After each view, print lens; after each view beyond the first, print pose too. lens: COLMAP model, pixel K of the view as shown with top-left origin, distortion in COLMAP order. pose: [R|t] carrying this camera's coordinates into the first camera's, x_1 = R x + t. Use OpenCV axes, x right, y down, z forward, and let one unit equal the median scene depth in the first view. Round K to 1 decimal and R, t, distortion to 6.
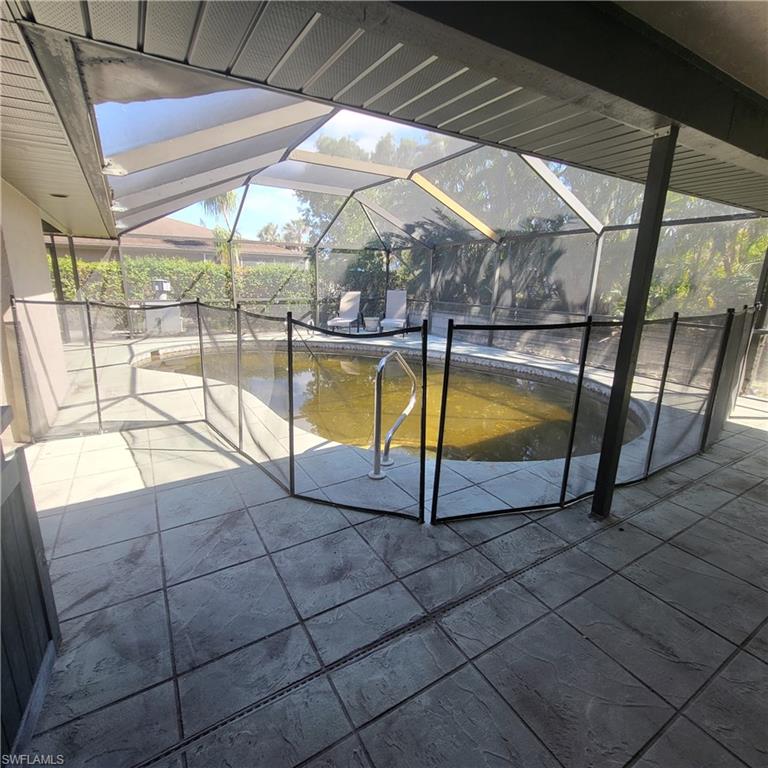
lens RADIAL K [[404.5, 0, 378.8], [0, 404.5, 379.5], [0, 0, 1]] dist [-0.001228, 0.000572]
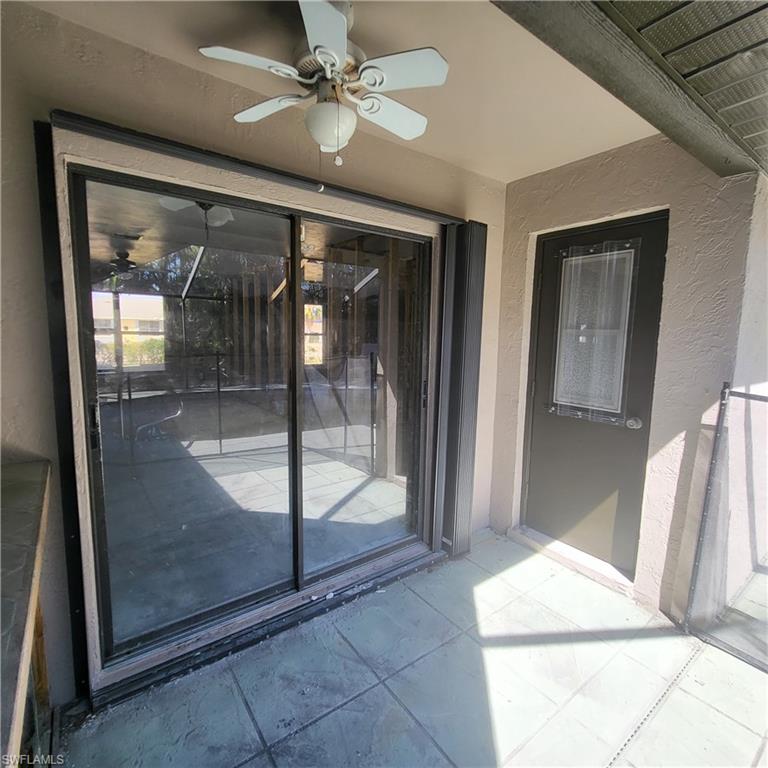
lens RADIAL K [[404.5, 0, 350.2], [0, 404.5, 372.3], [0, 0, 1]] dist [-0.001228, 0.000572]
pose [[0.067380, 0.096210, -0.993078, -0.388114], [-0.249293, 0.965393, 0.076614, -0.131418], [0.966081, 0.242405, 0.089033, 0.441565]]
